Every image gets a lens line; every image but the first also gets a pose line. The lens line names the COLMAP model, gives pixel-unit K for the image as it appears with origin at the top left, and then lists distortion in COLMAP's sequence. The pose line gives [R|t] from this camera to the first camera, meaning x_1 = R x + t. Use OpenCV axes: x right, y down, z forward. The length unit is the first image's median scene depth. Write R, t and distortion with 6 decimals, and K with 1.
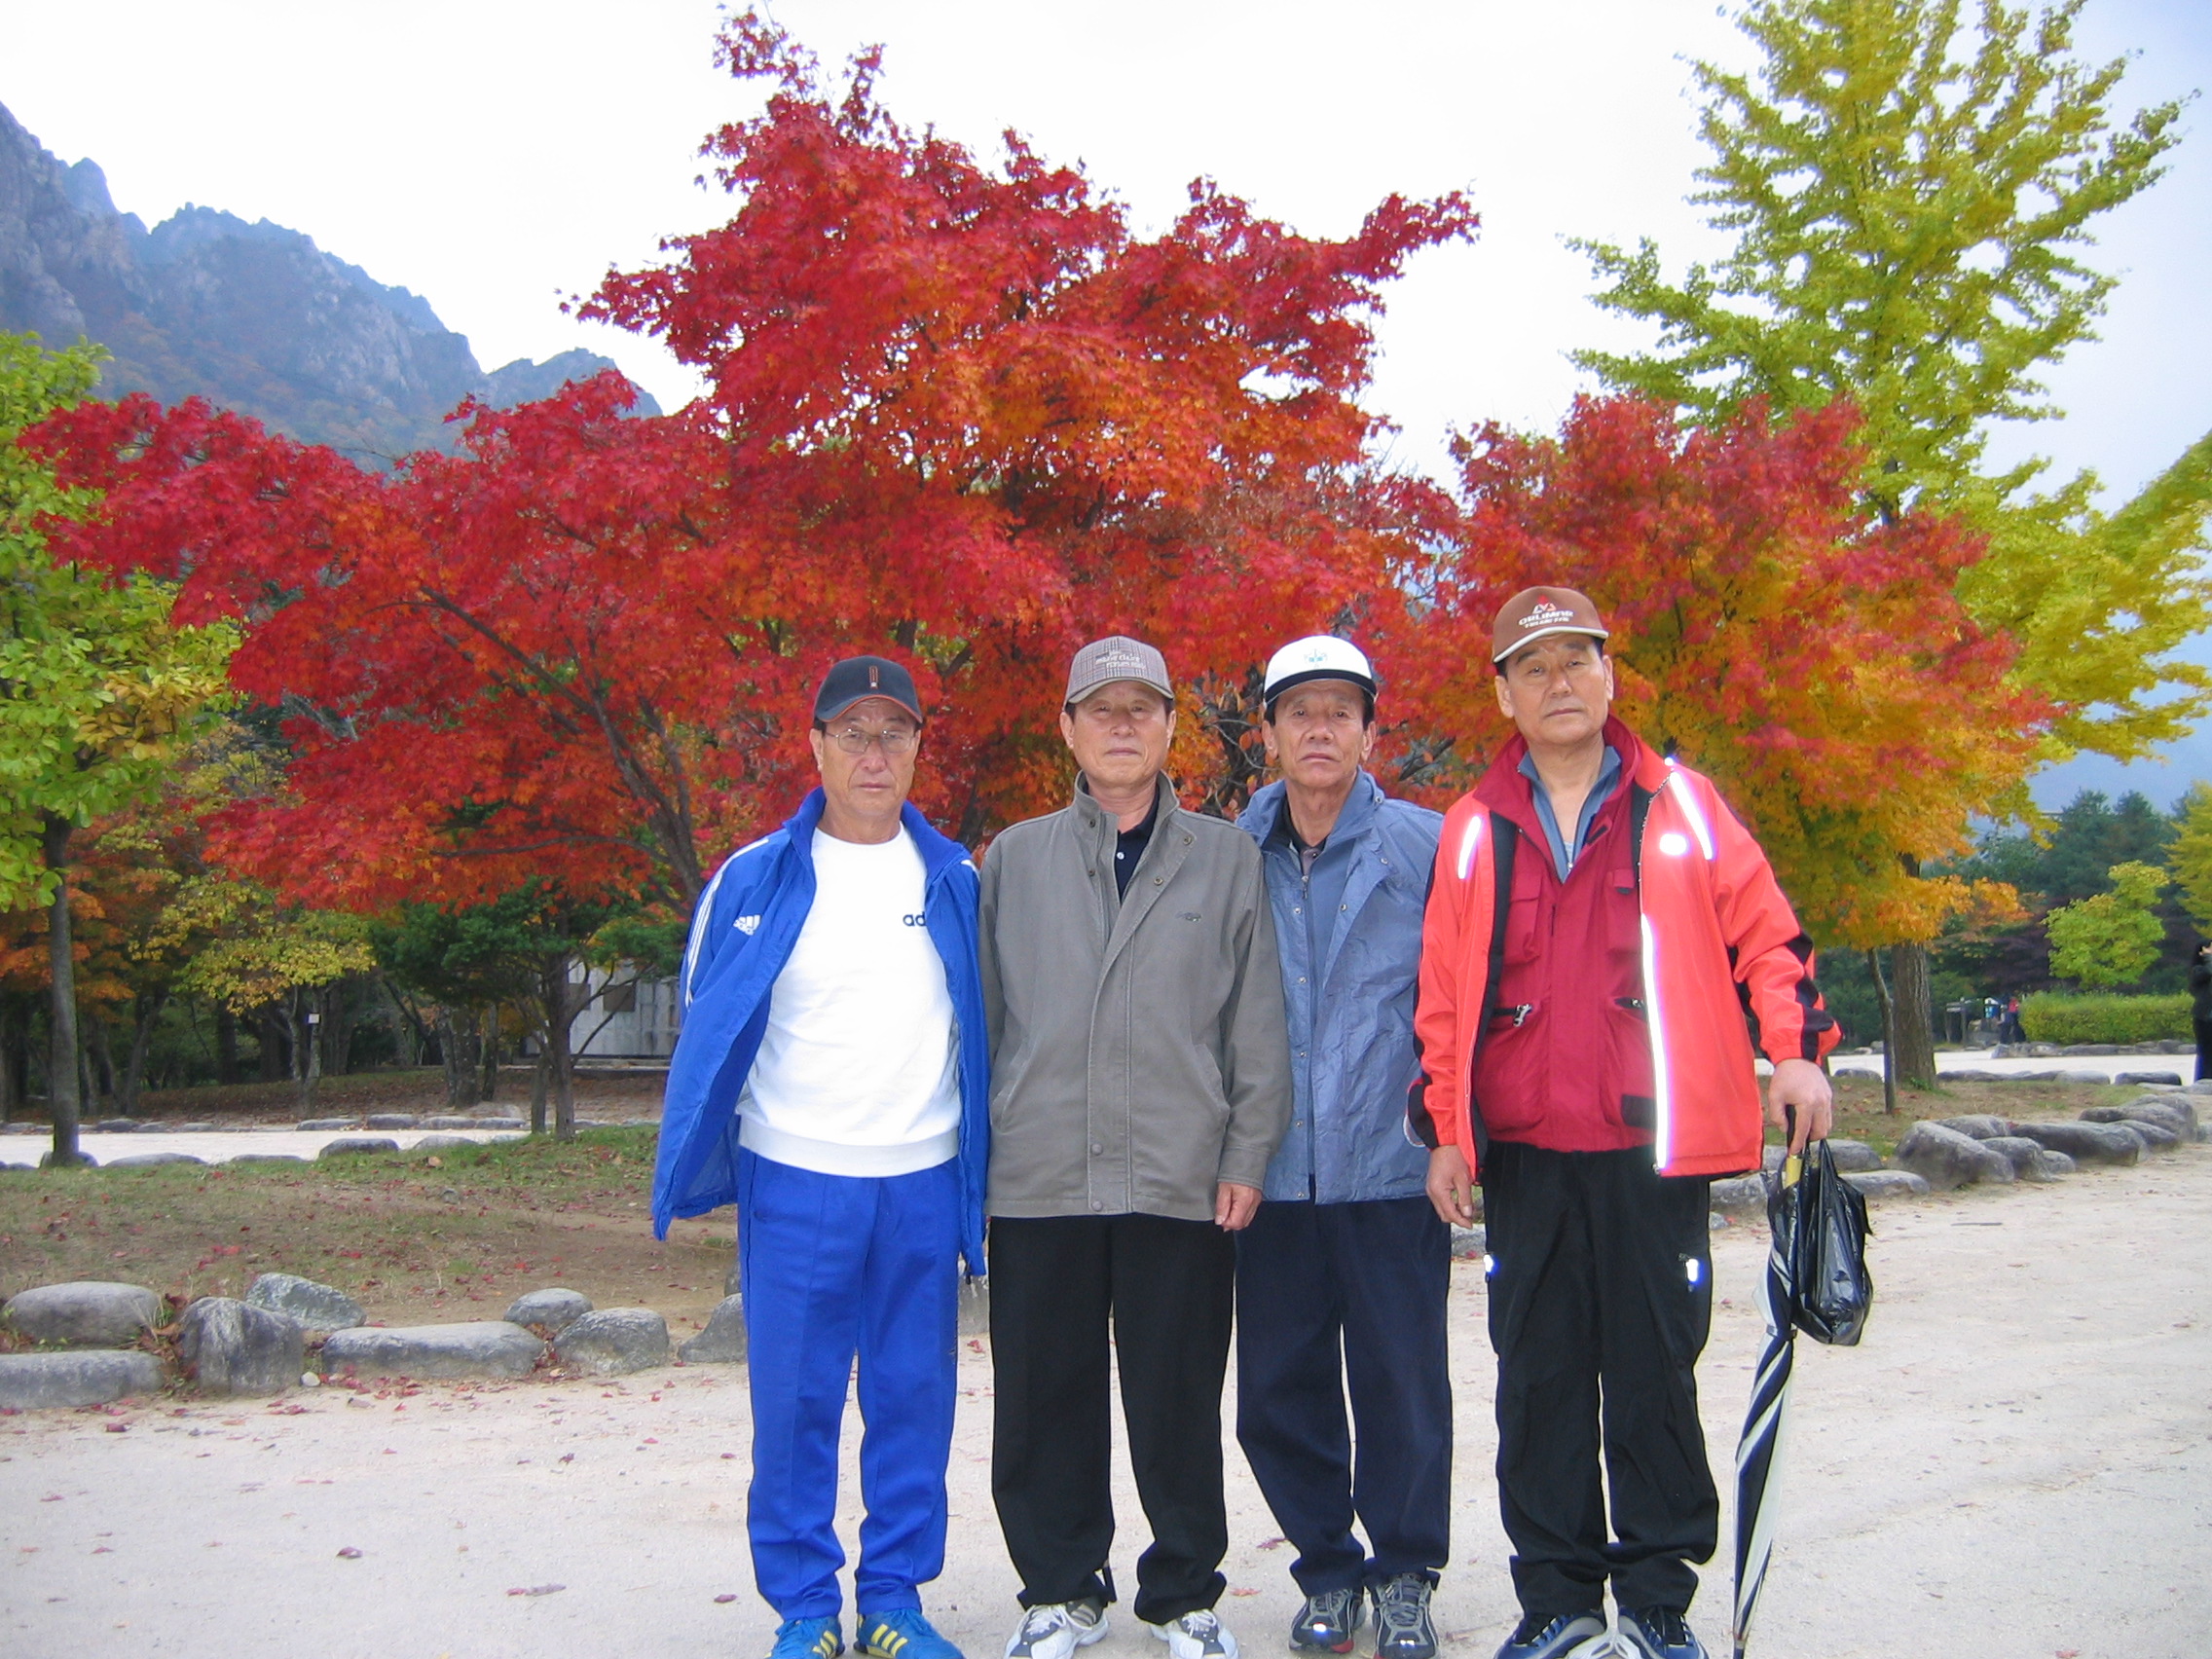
lens RADIAL K [[2435.8, 0, 1106.0], [0, 2435.8, 829.5], [0, 0, 1]] dist [-0.113789, 0.019978]
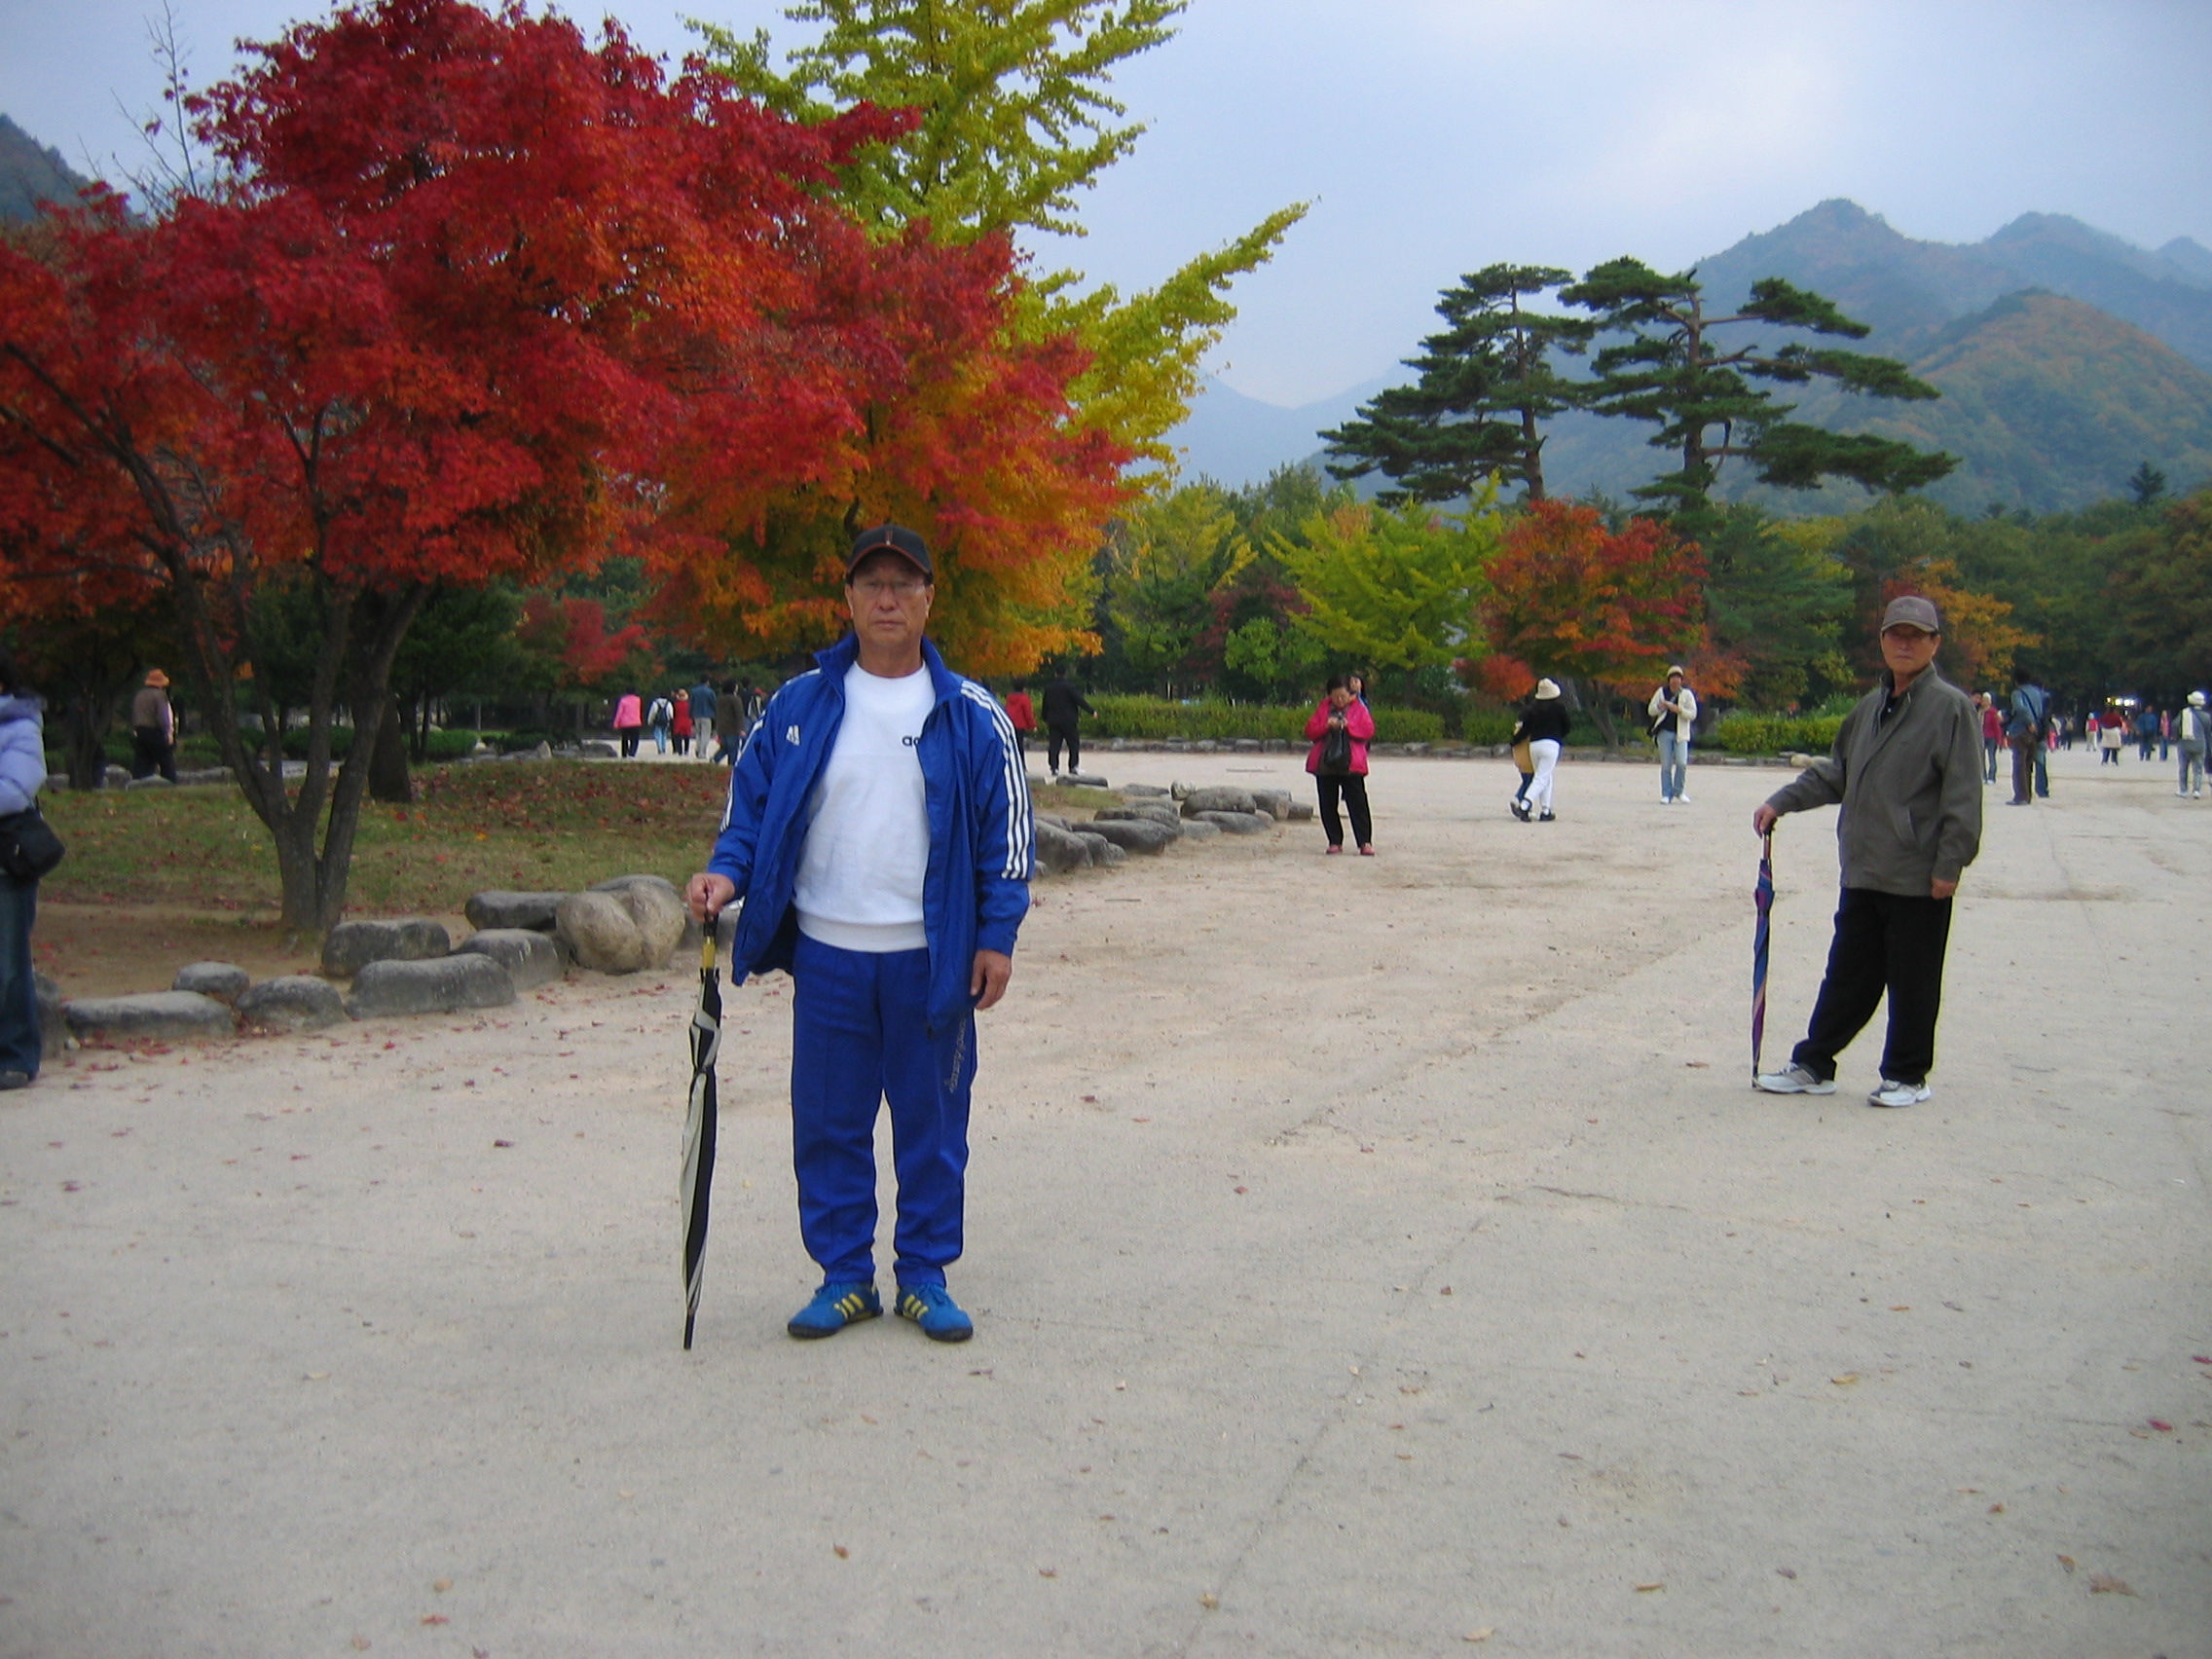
lens RADIAL K [[2442.4, 0, 1106.0], [0, 2442.4, 829.5], [0, 0, 1]] dist [-0.138003, 0.125353]
pose [[0.873244, 0.004147, 0.487265, -0.248442], [-0.069610, 0.990770, 0.116317, -0.025678], [-0.482285, -0.135492, 0.865473, -0.136279]]
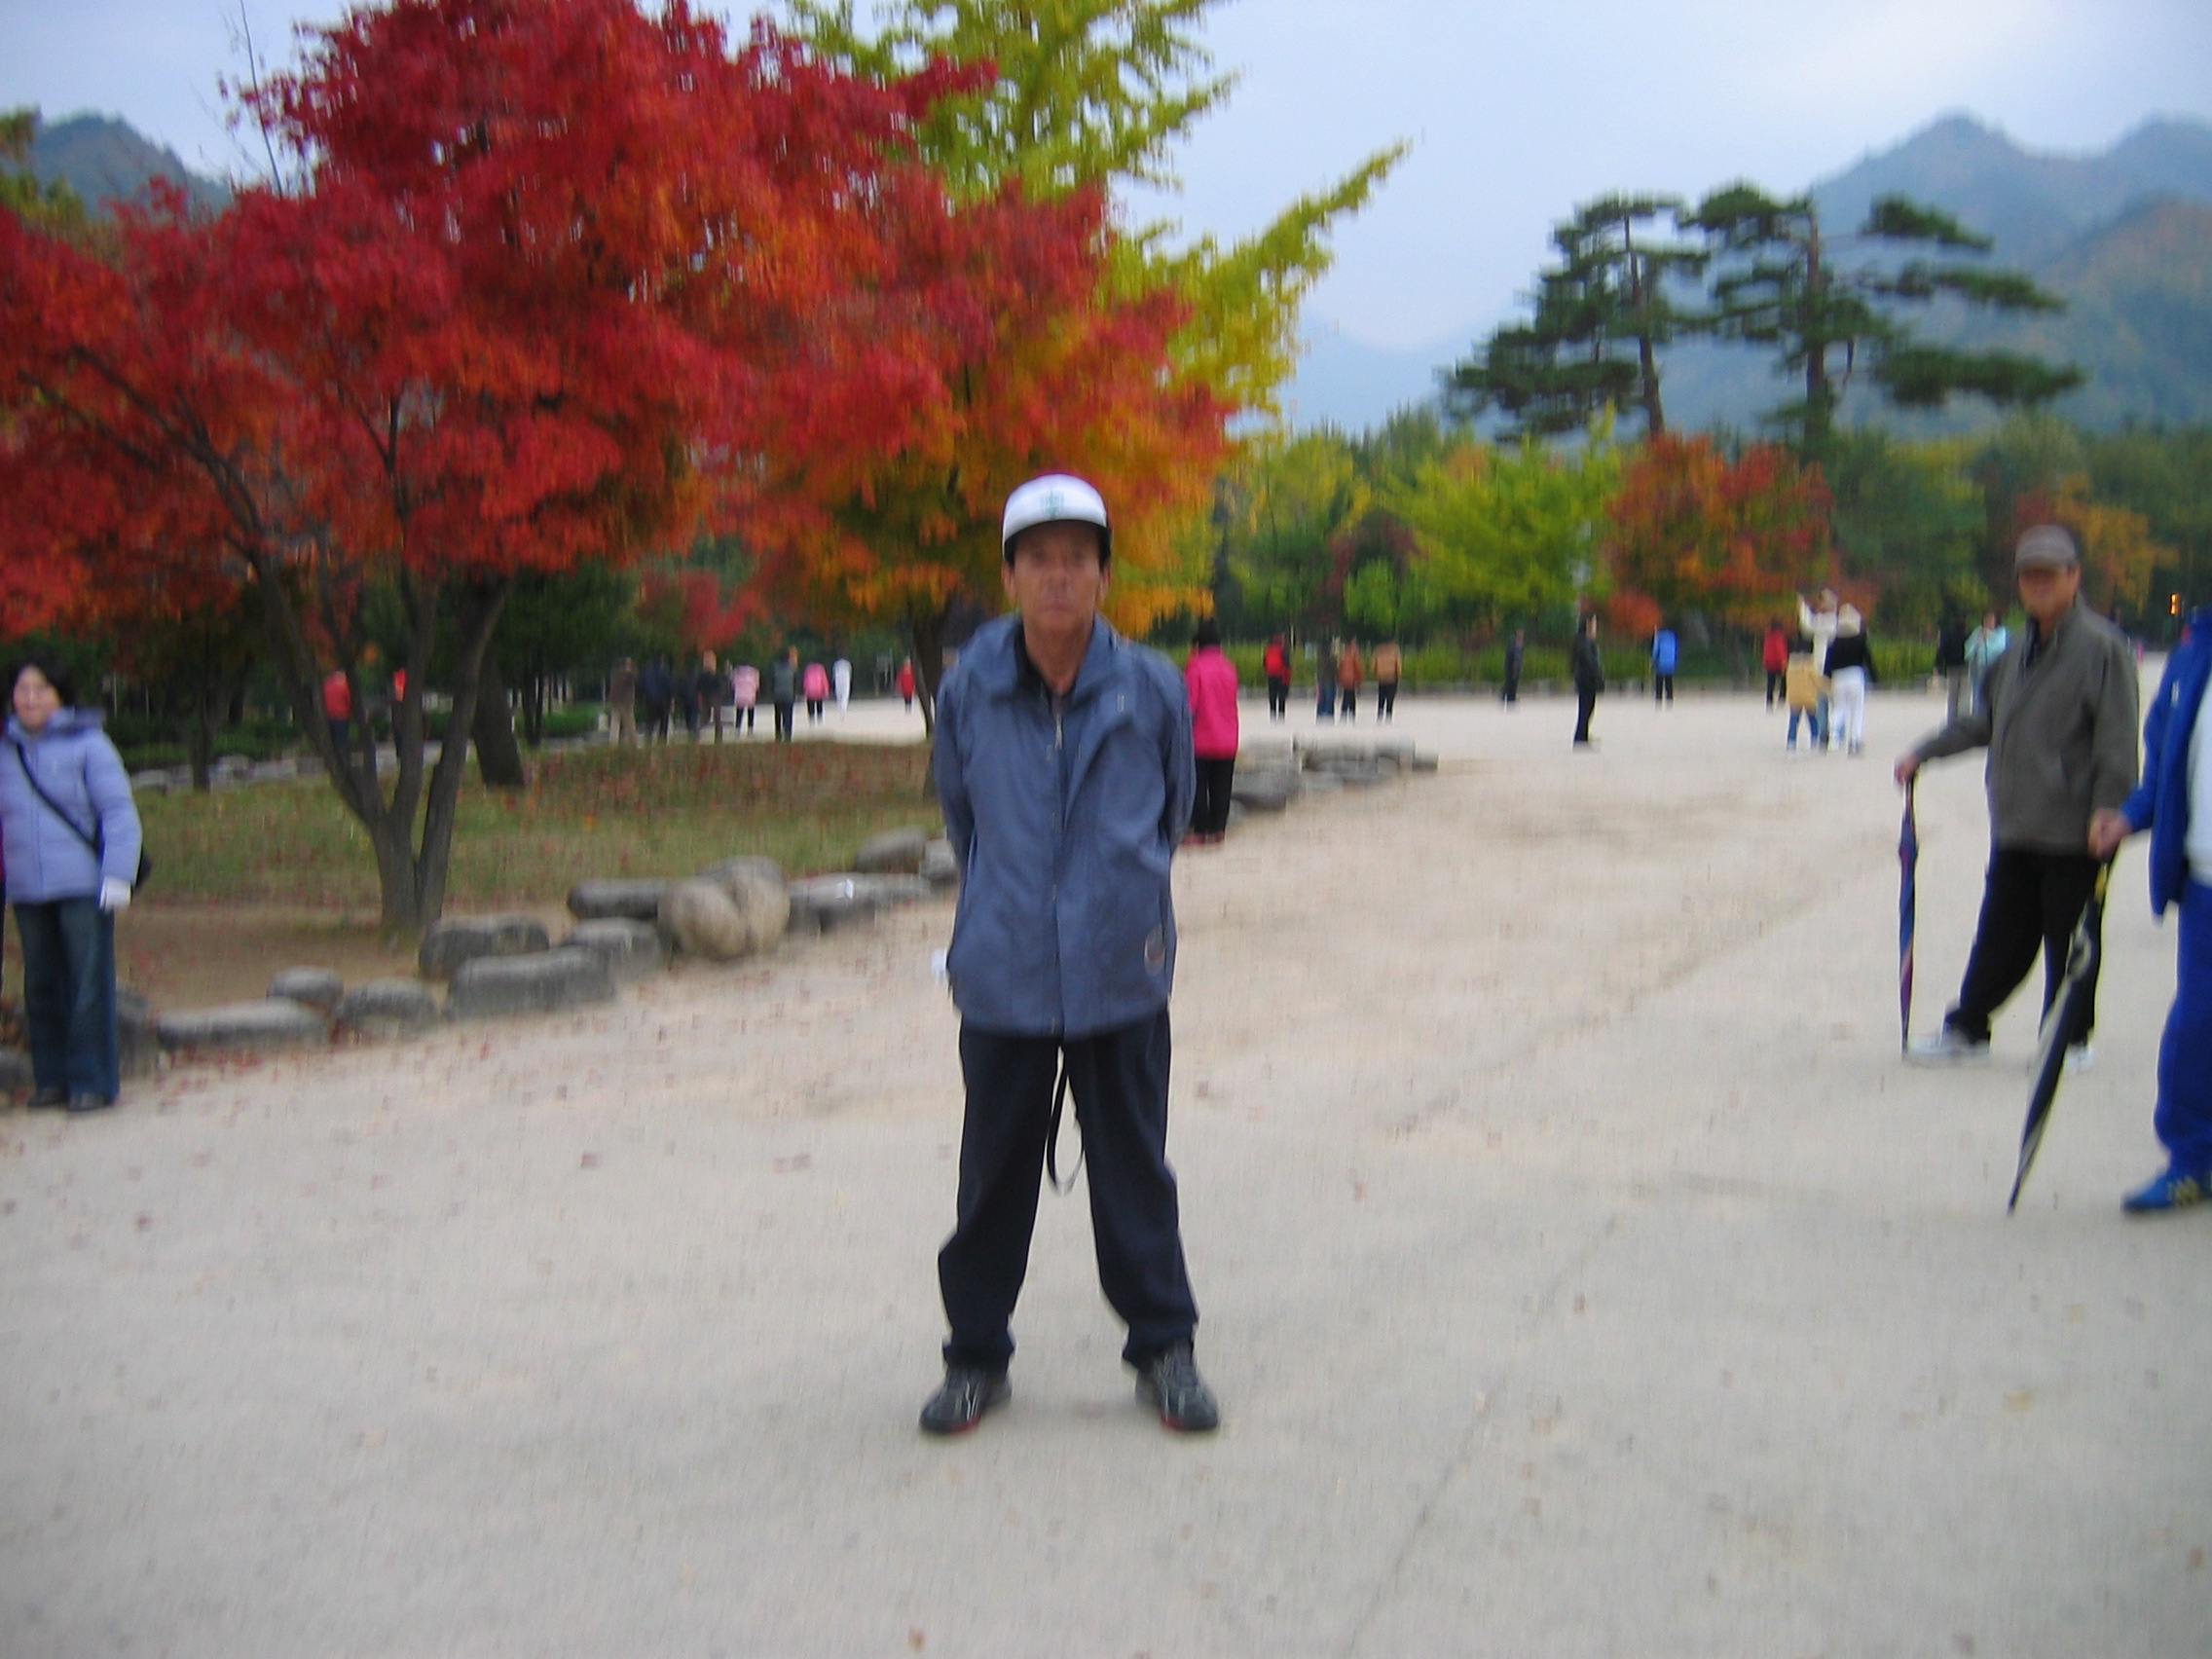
lens RADIAL K [[2442.4, 0, 1106.0], [0, 2442.4, 829.5], [0, 0, 1]] dist [-0.138003, 0.125353]
pose [[0.897404, -0.036416, 0.439704, -0.230630], [-0.027600, 0.990003, 0.138321, -0.028974], [-0.440345, -0.136265, 0.887428, -0.115640]]
